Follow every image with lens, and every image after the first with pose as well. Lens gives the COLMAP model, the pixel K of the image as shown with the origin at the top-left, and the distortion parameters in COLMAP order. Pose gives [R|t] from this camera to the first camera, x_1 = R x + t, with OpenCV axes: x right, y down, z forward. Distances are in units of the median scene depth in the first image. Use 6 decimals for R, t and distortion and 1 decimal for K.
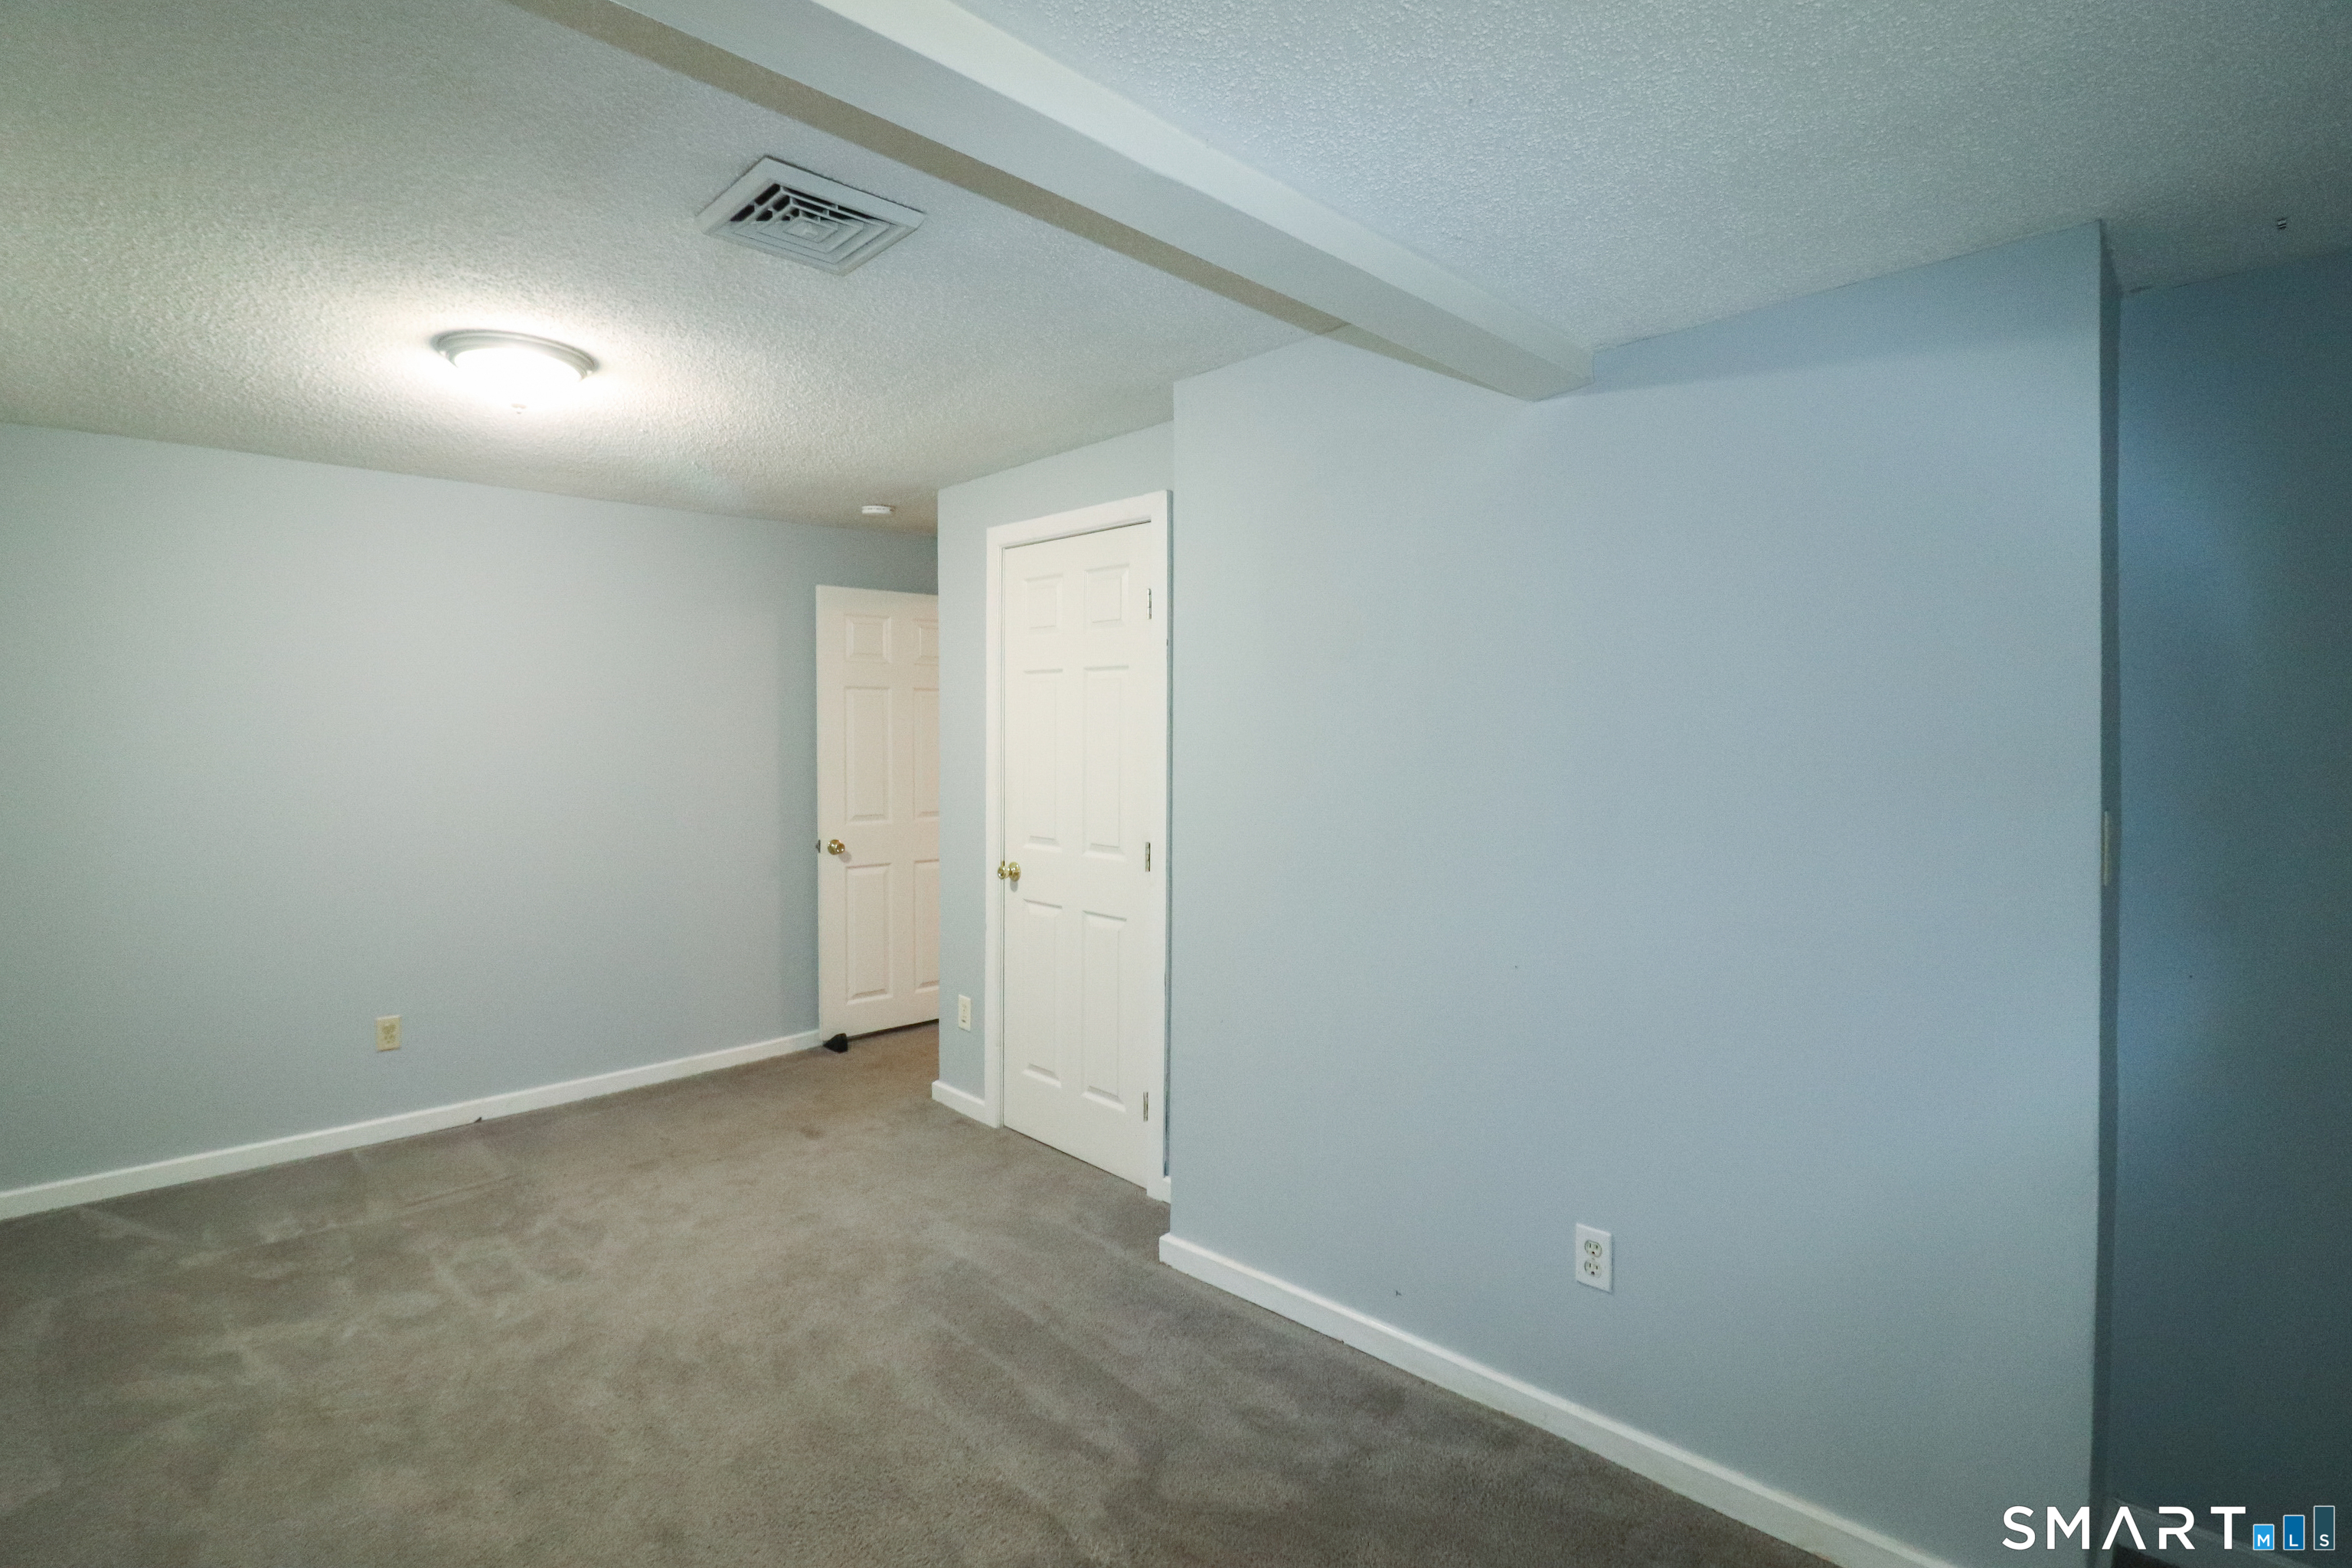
lens RADIAL K [[1116.5, 0, 1164.2], [0, 1116.5, 765.1], [0, 0, 1]] dist [-0.001108, -0.014053]
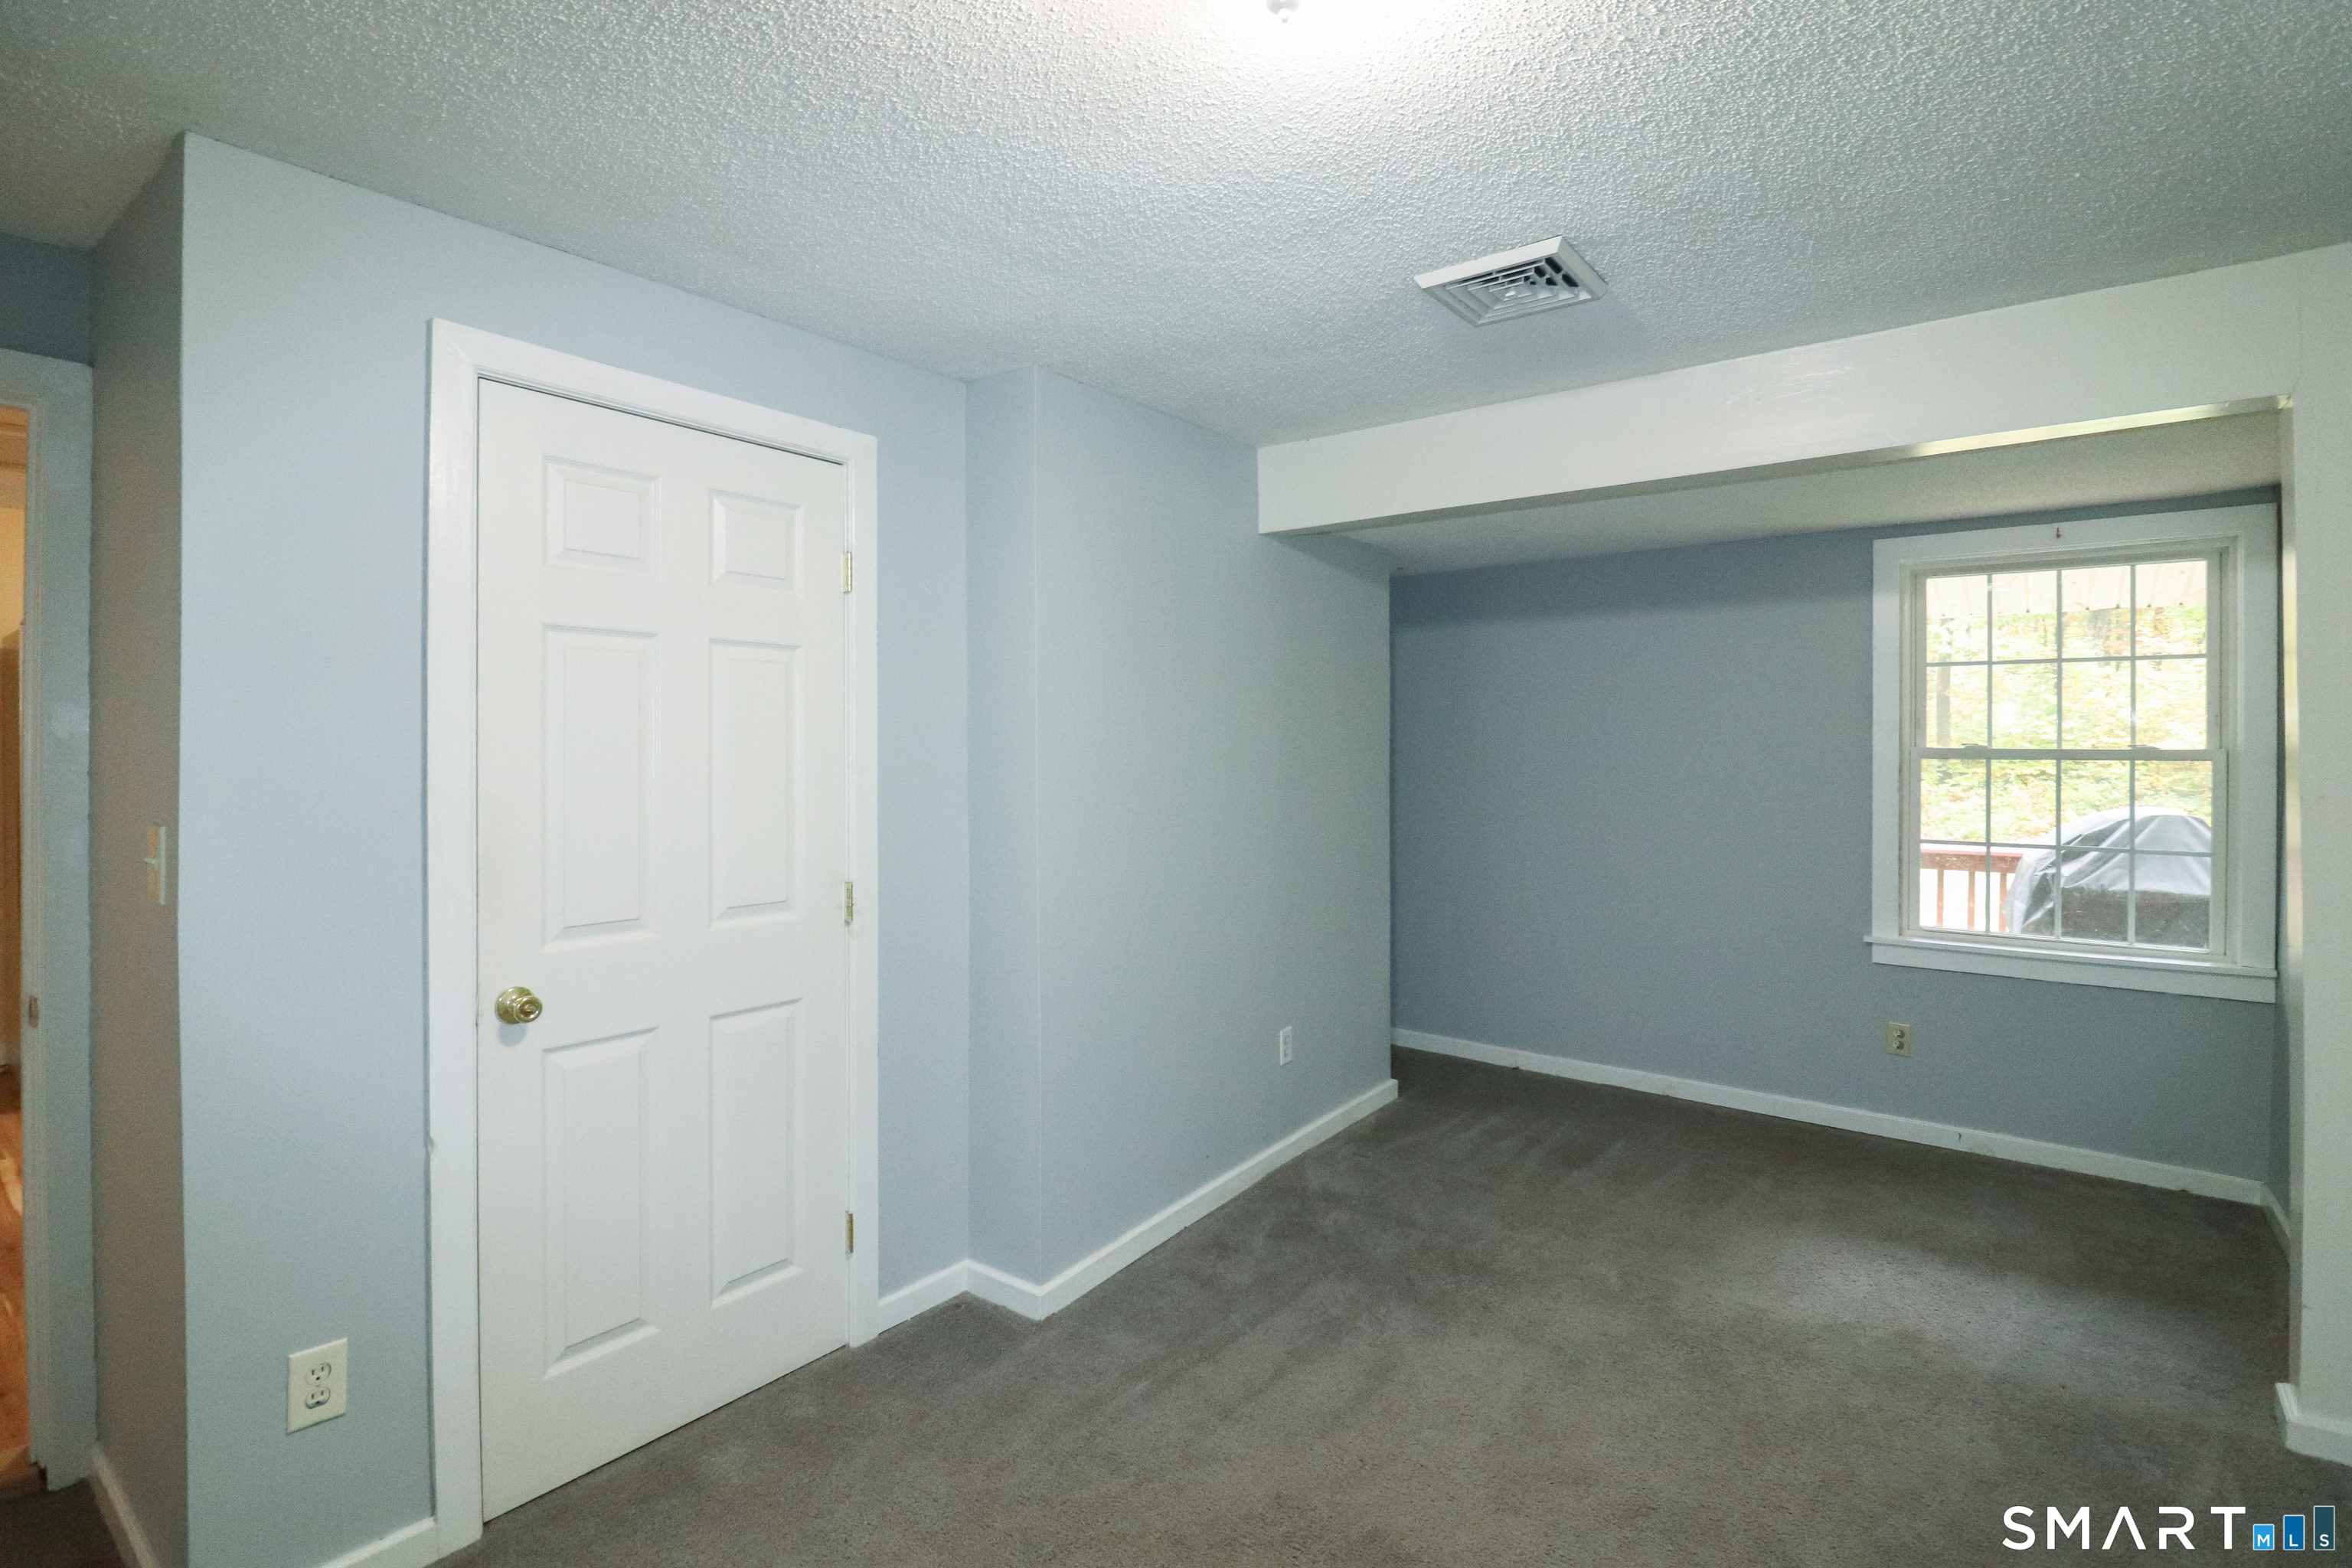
lens RADIAL K [[1097.1, 0, 1182.5], [0, 1097.1, 746.5], [0, 0, 1]] dist [0.000075, -0.012516]
pose [[-0.150081, -0.001611, 0.988672, -0.789093], [0.034548, 0.999379, 0.006873, -0.020723], [-0.988070, 0.035188, -0.149933, 0.880357]]
